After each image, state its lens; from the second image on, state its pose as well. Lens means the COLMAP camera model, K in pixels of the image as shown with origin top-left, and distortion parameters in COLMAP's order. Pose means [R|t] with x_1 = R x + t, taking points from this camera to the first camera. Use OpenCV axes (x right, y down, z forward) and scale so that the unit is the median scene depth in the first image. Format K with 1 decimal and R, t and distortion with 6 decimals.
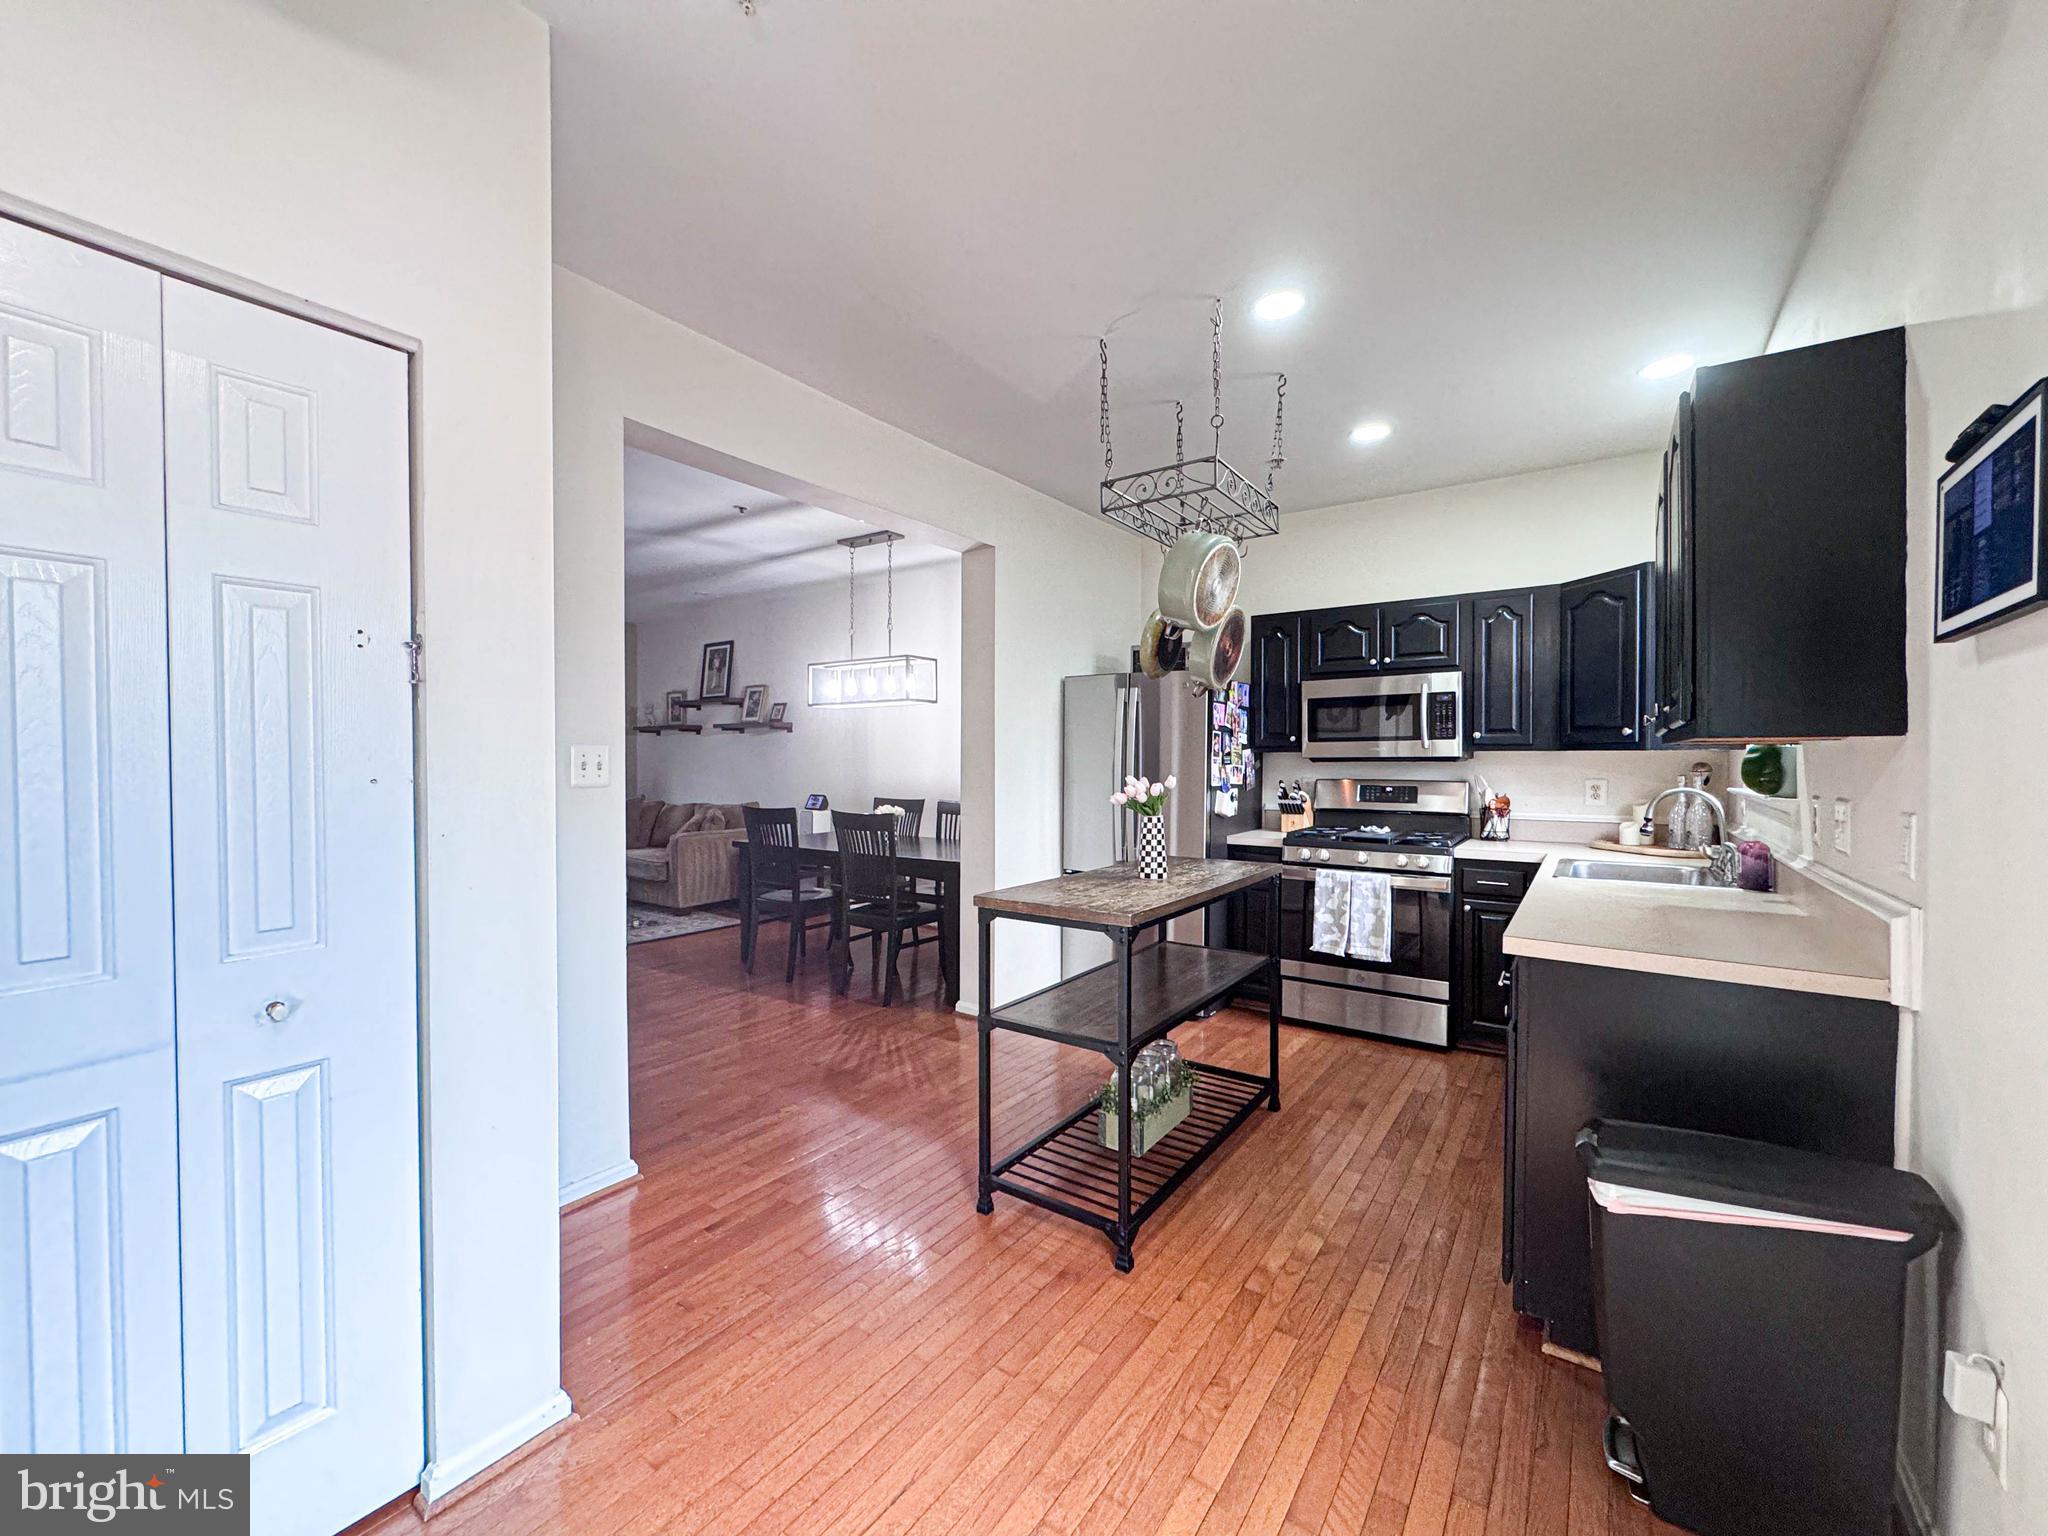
lens RADIAL K [[817.0, 0, 1026.6], [0, 817.0, 765.8], [0, 0, 1]] dist [-0.008709, 0.002834]
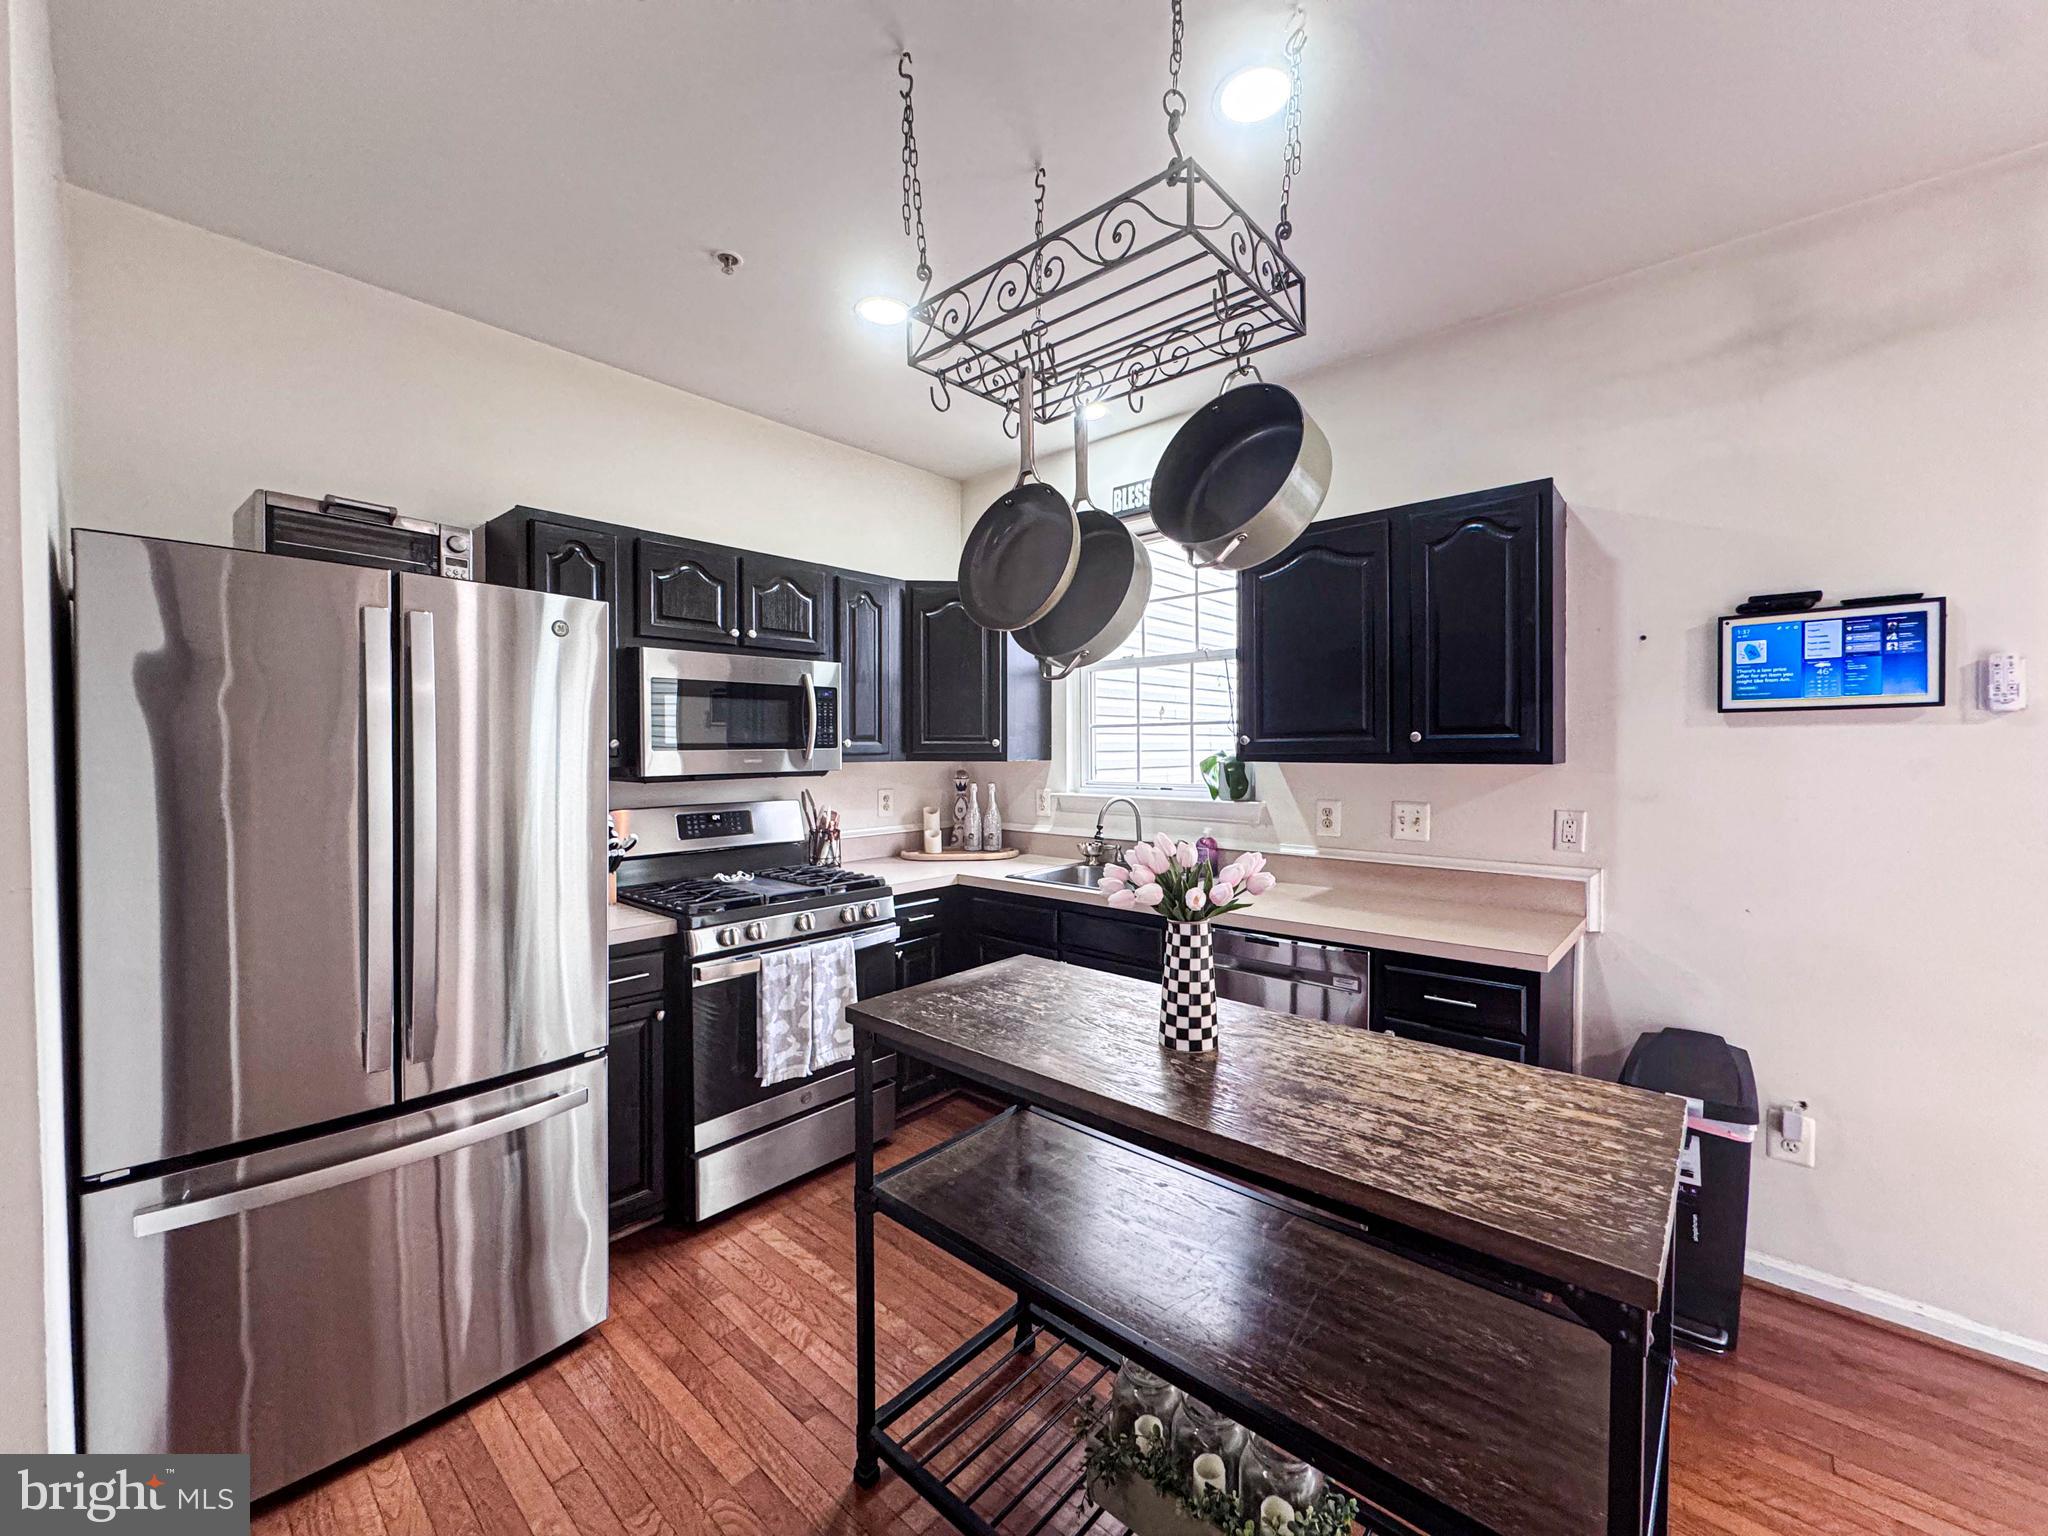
lens RADIAL K [[817.0, 0, 1026.6], [0, 817.0, 765.8], [0, 0, 1]] dist [-0.008709, 0.002834]
pose [[0.112569, -0.022296, 0.993394, -0.241894], [0.012182, 0.999704, 0.021057, -0.029742], [-0.993569, 0.009731, 0.112807, 0.730356]]
